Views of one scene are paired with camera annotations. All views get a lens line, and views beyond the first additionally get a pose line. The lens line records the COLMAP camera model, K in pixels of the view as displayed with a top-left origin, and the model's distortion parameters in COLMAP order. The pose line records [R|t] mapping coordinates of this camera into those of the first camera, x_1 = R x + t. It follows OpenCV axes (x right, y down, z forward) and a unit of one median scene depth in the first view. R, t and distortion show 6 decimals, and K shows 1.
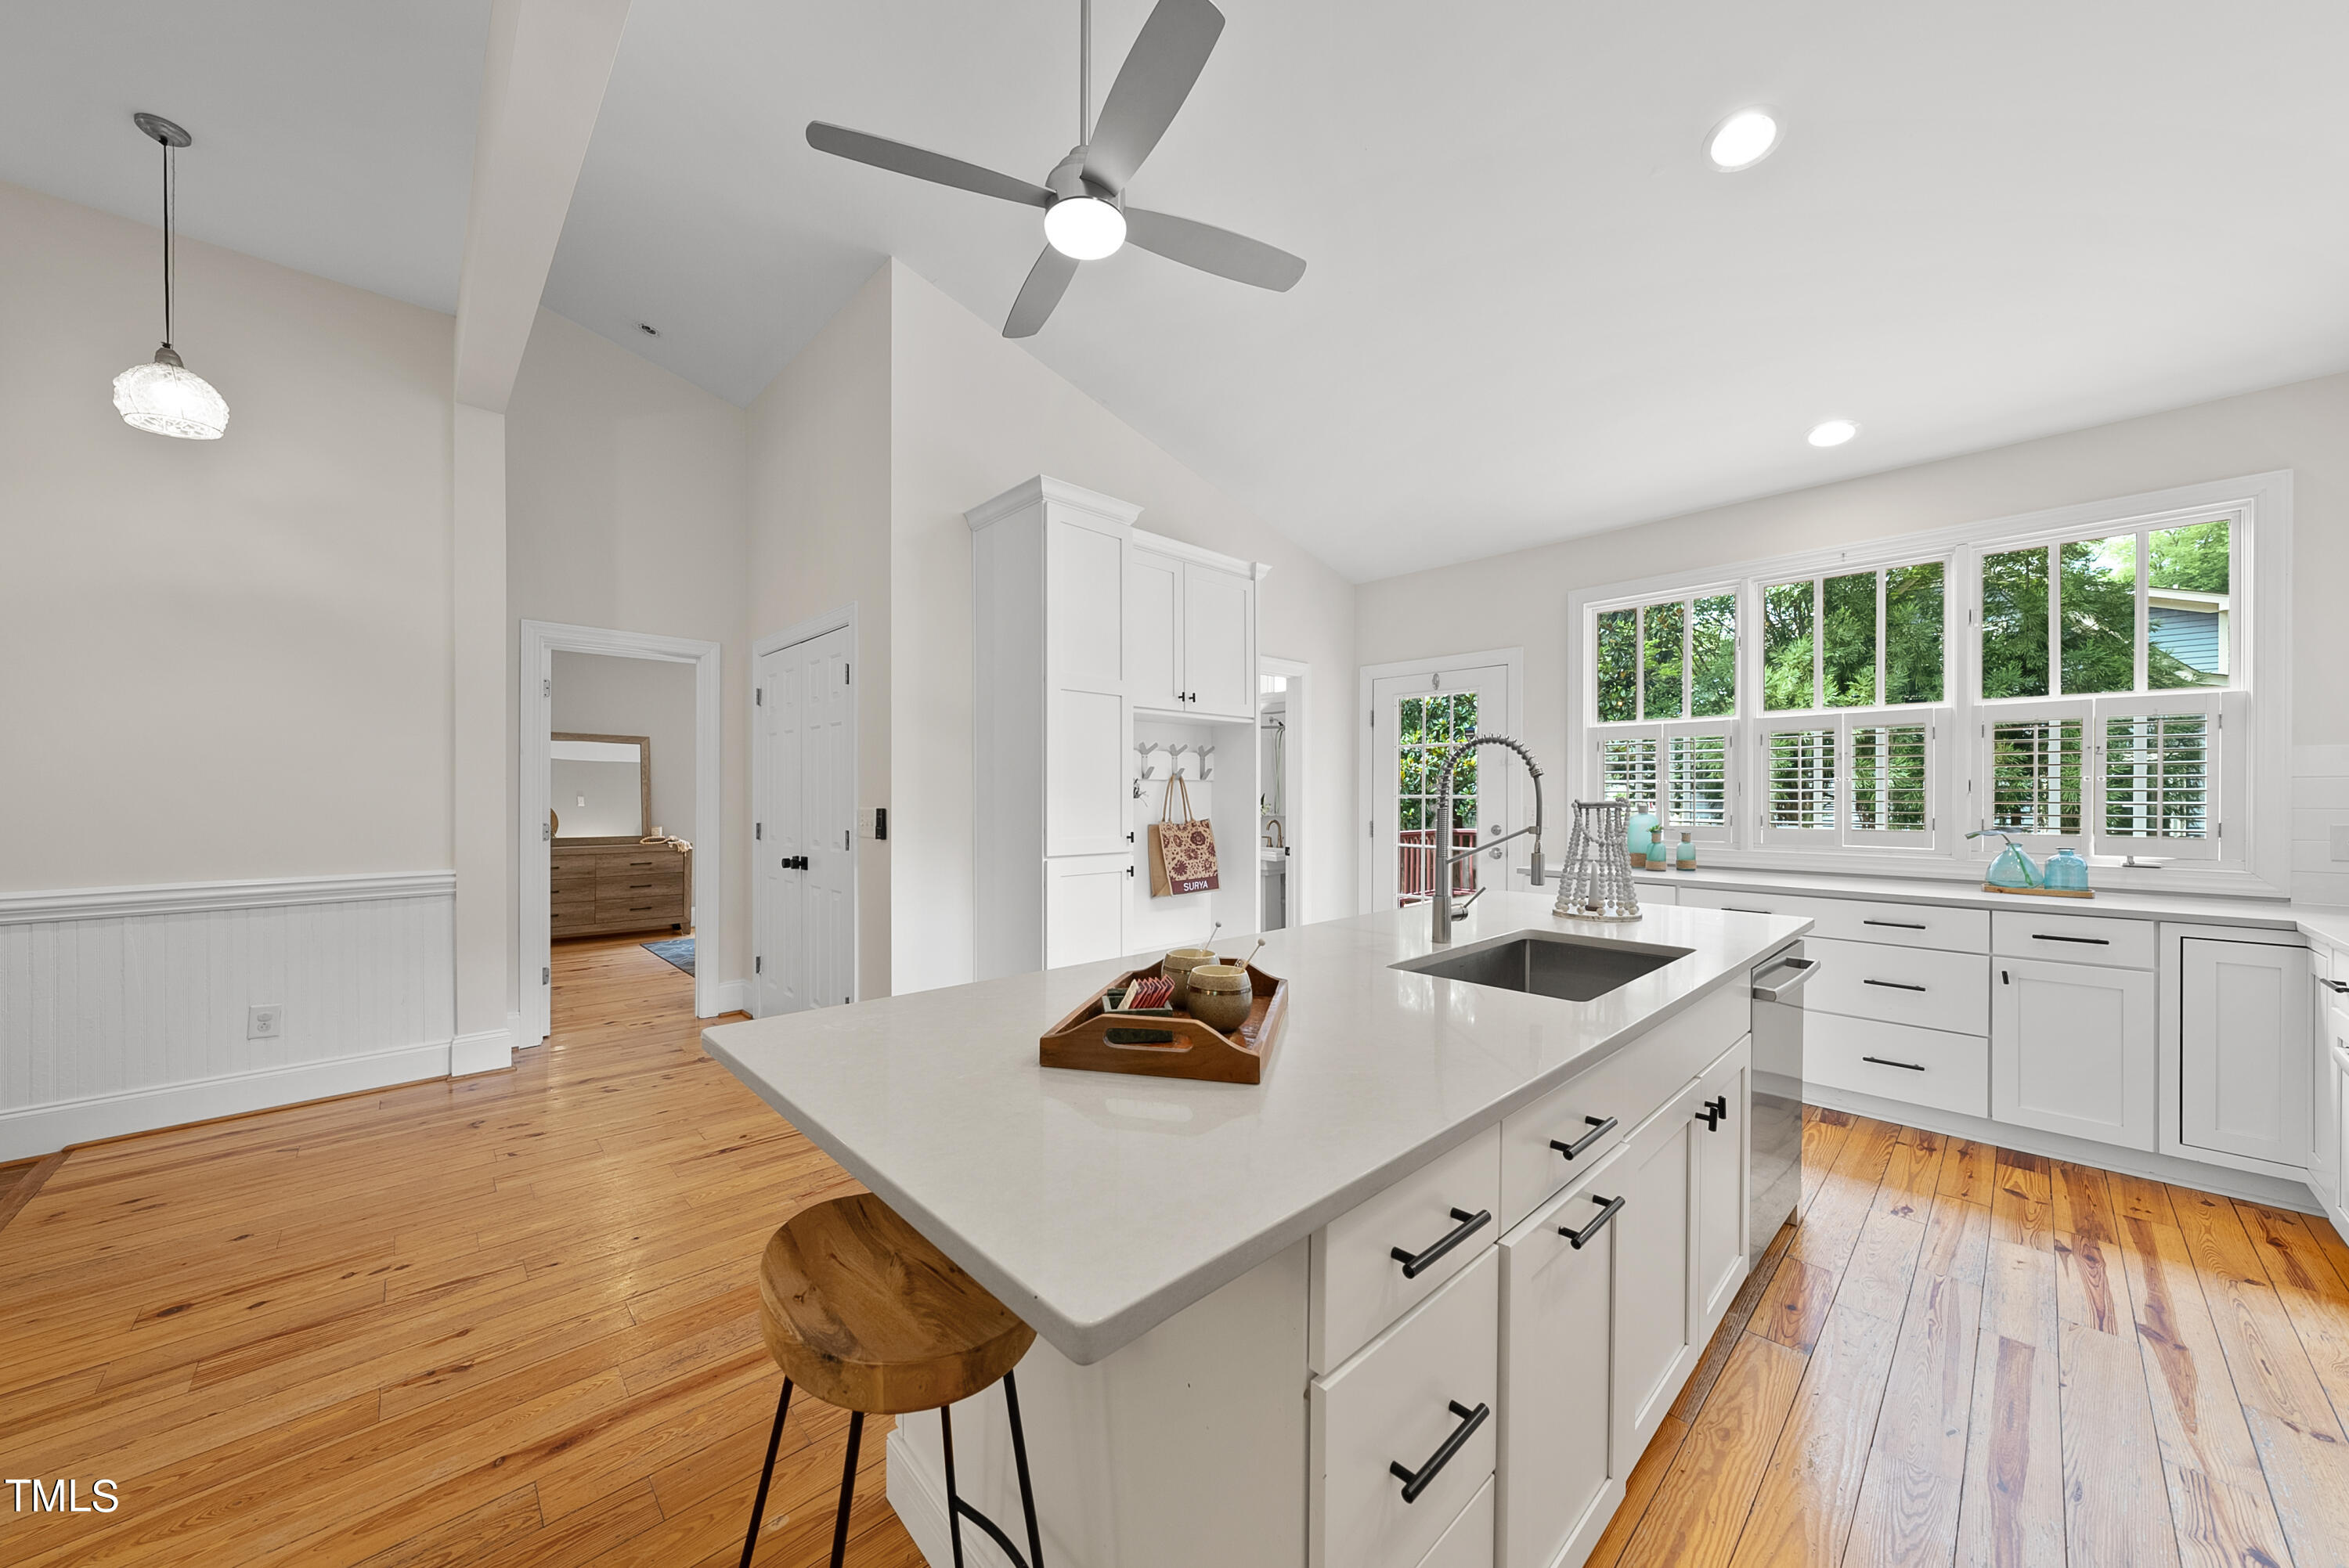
lens RADIAL K [[808.7, 0, 1167.1], [0, 808.7, 797.8], [0, 0, 1]] dist [-0.001930, -0.000063]
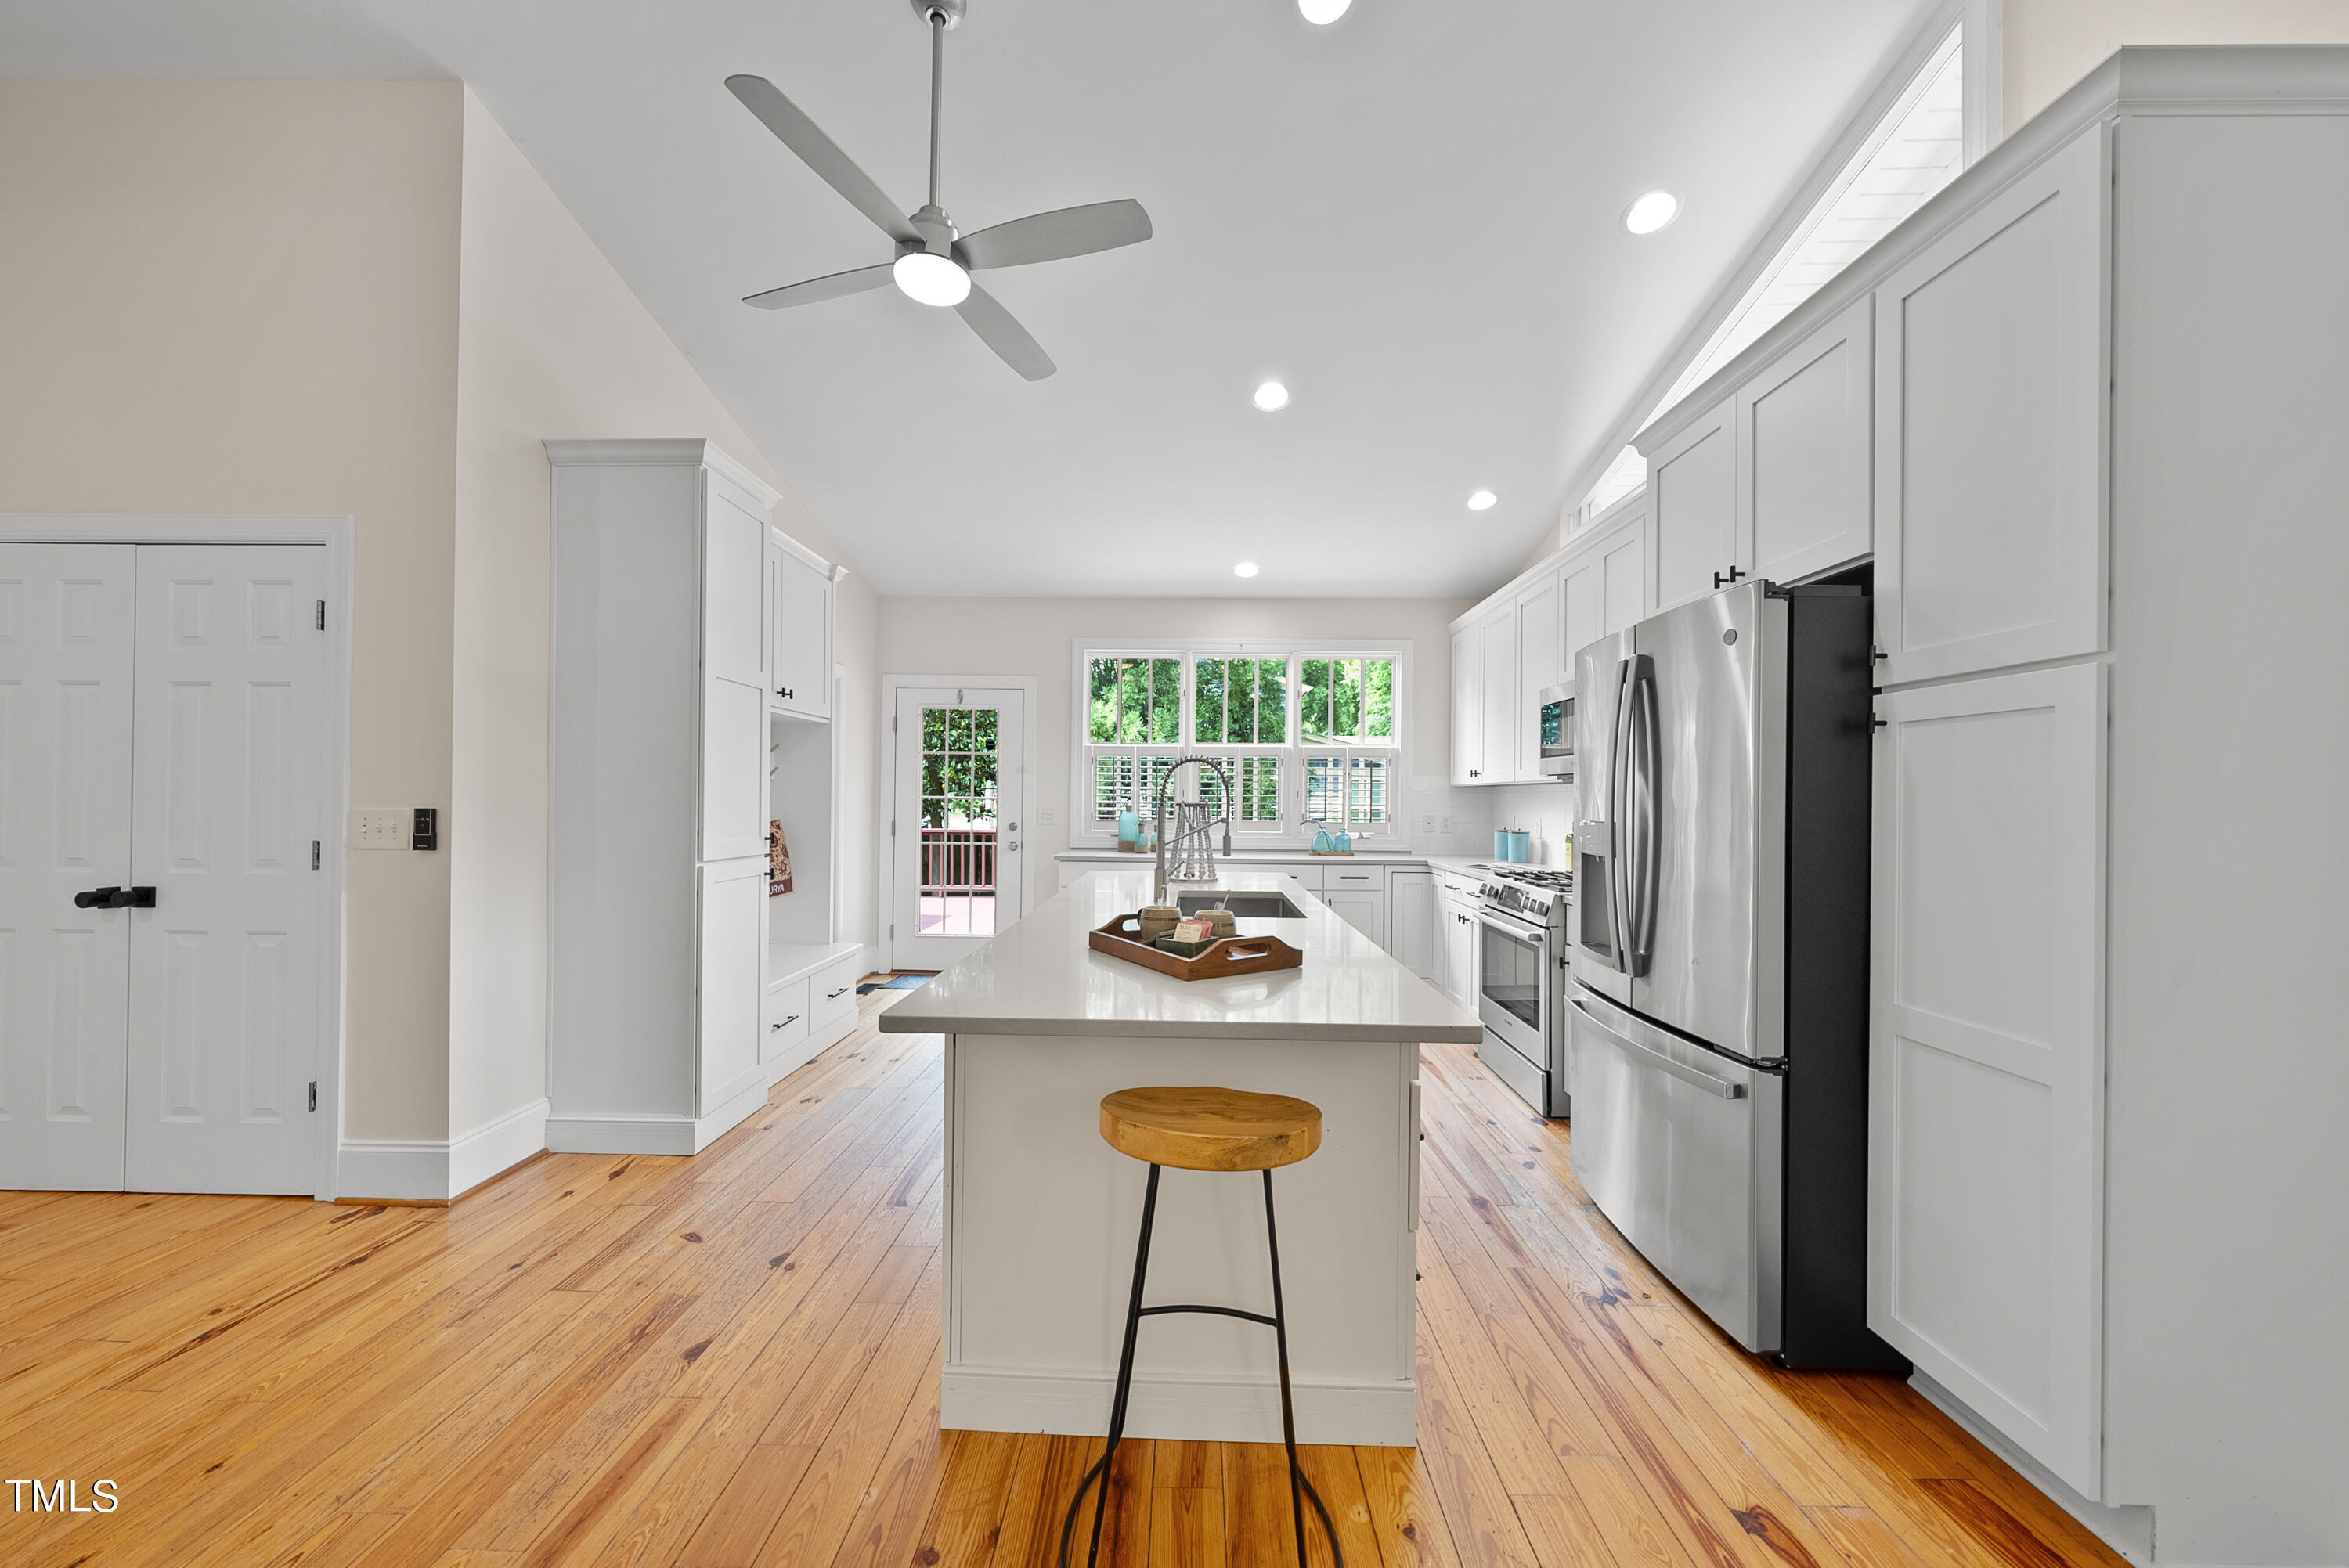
lens RADIAL K [[808.7, 0, 1166.0], [0, 808.7, 794.0], [0, 0, 1]] dist [-0.001930, -0.000063]
pose [[0.706839, 0.011179, 0.707286, -0.364877], [-0.006133, 0.999934, -0.009675, 0.002866], [-0.707348, 0.002500, 0.706861, -0.000966]]
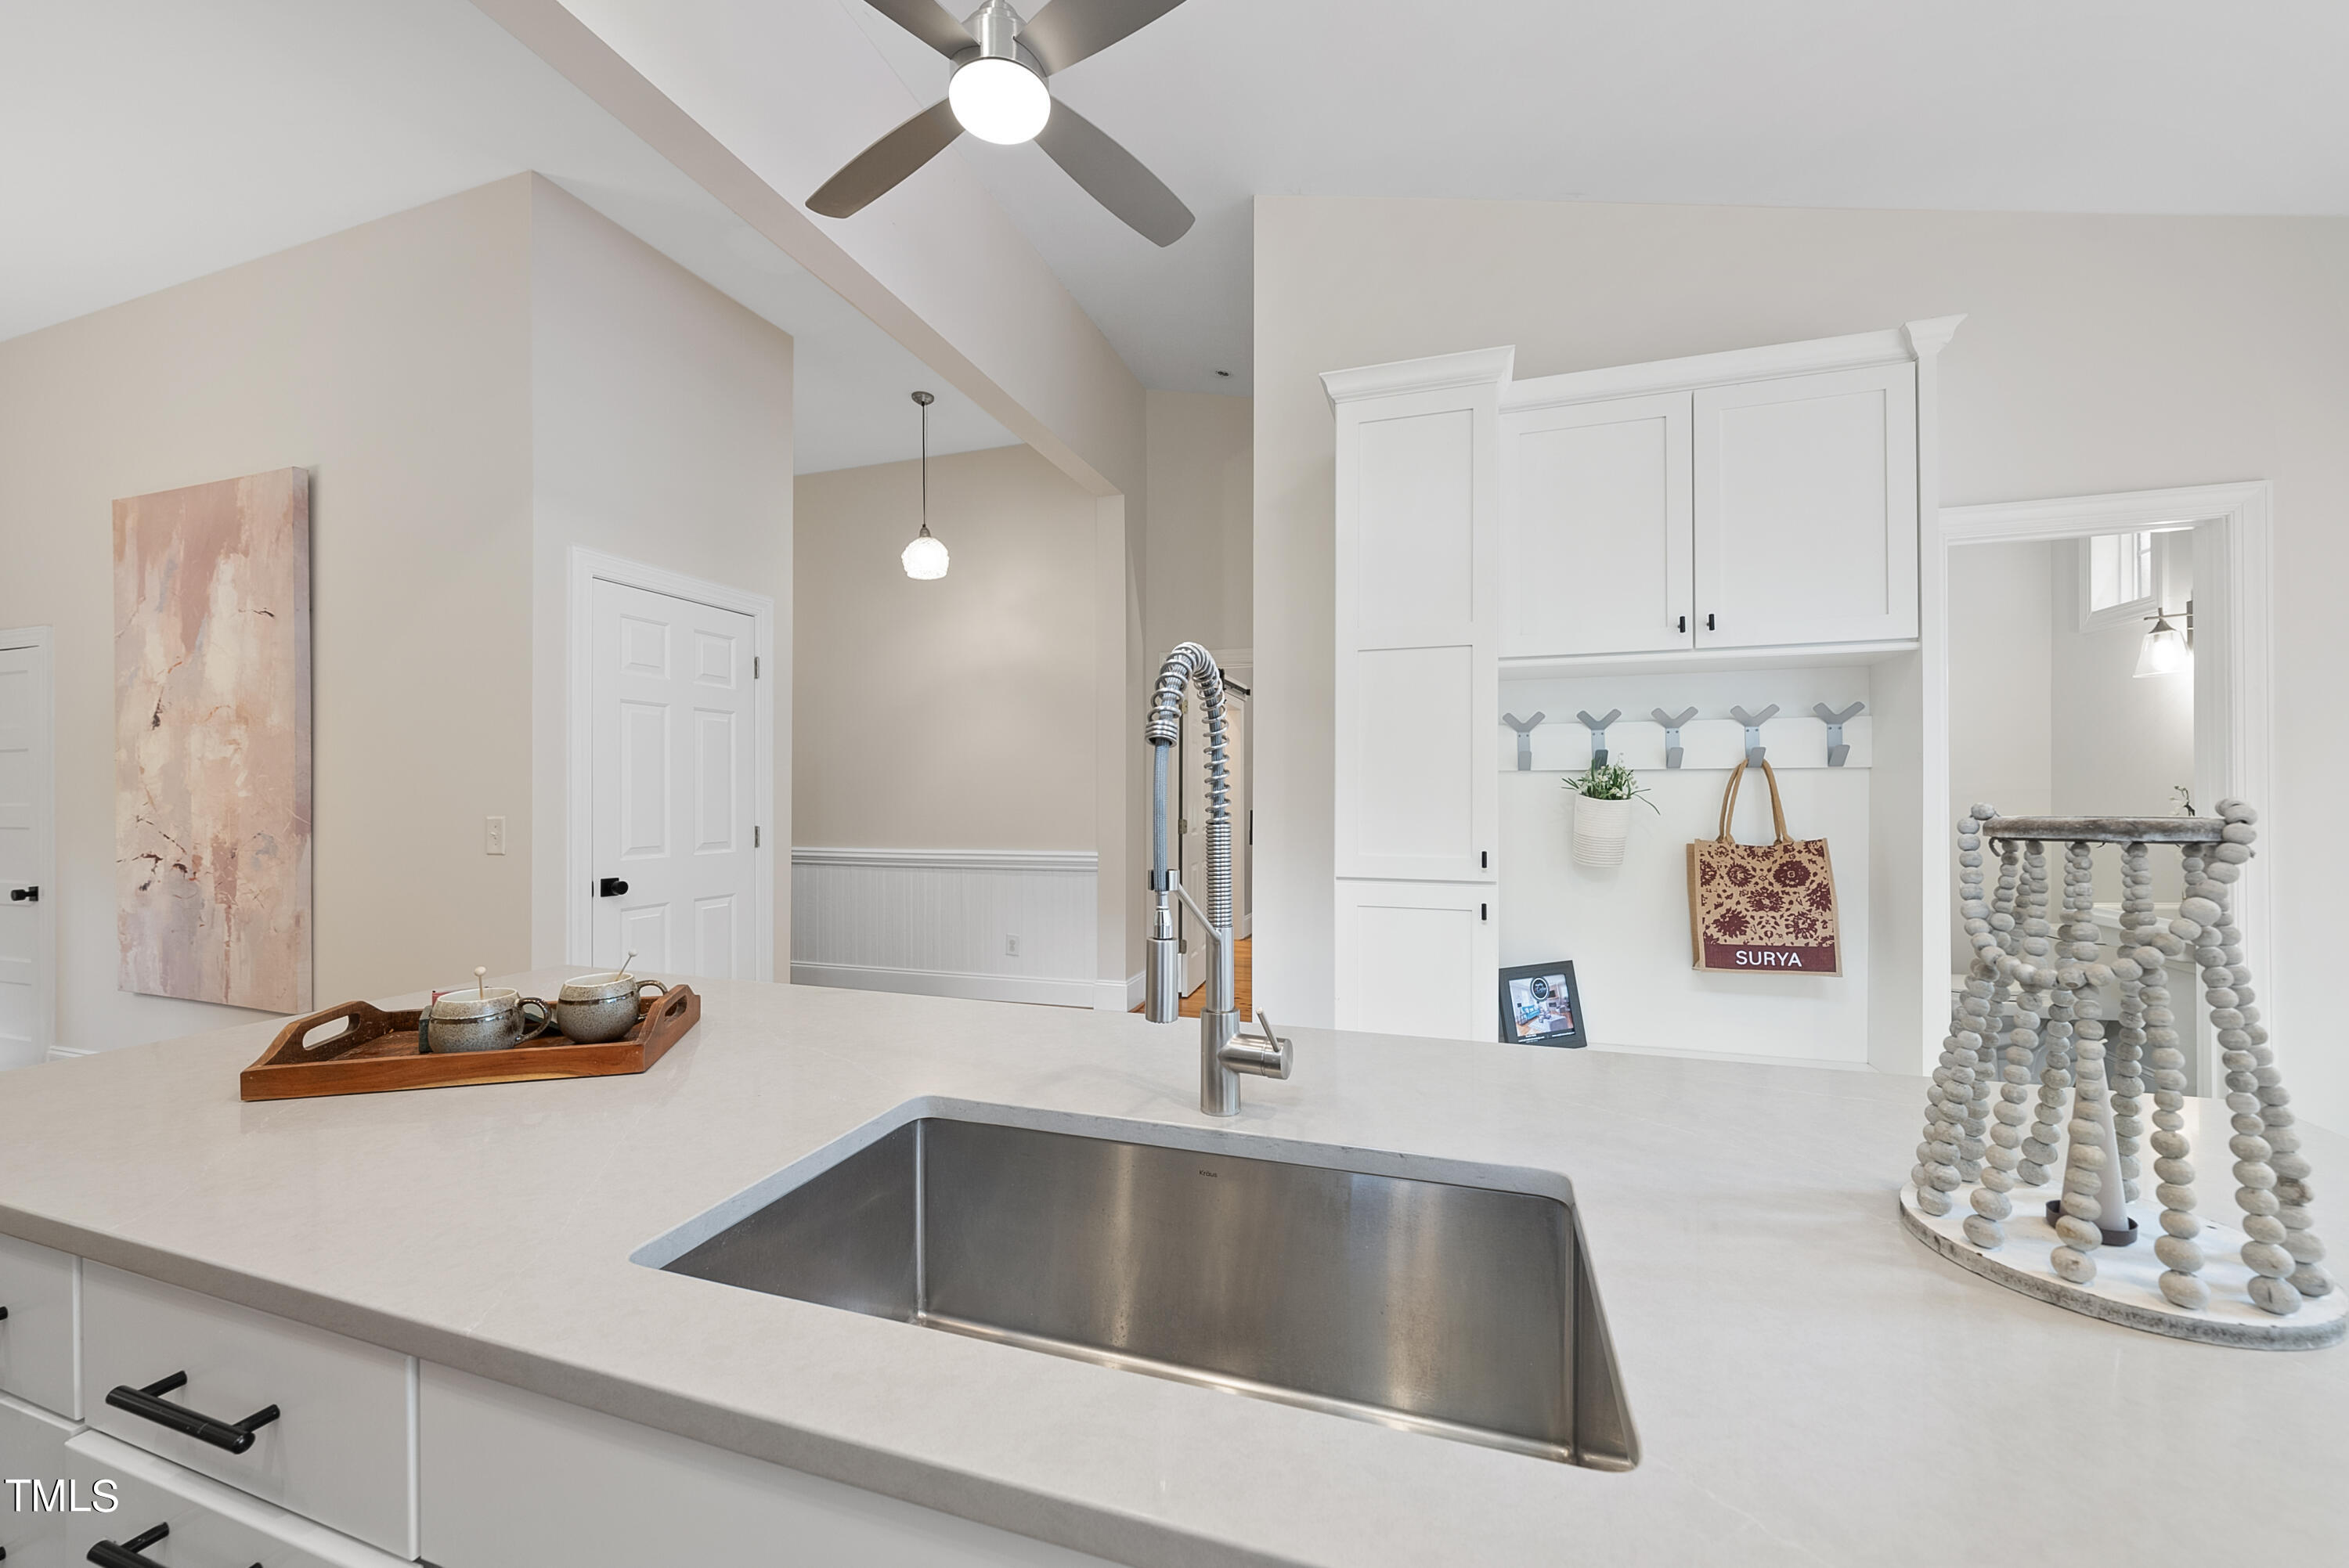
lens RADIAL K [[890.0, 0, 1189.6], [0, 890.0, 790.2], [0, 0, 1]] dist [0.000231, -0.000391]
pose [[0.481486, -0.006045, -0.876433, 0.440924], [-0.001921, 0.999967, -0.007953, -0.000895], [0.876452, 0.005513, 0.481458, 0.418389]]
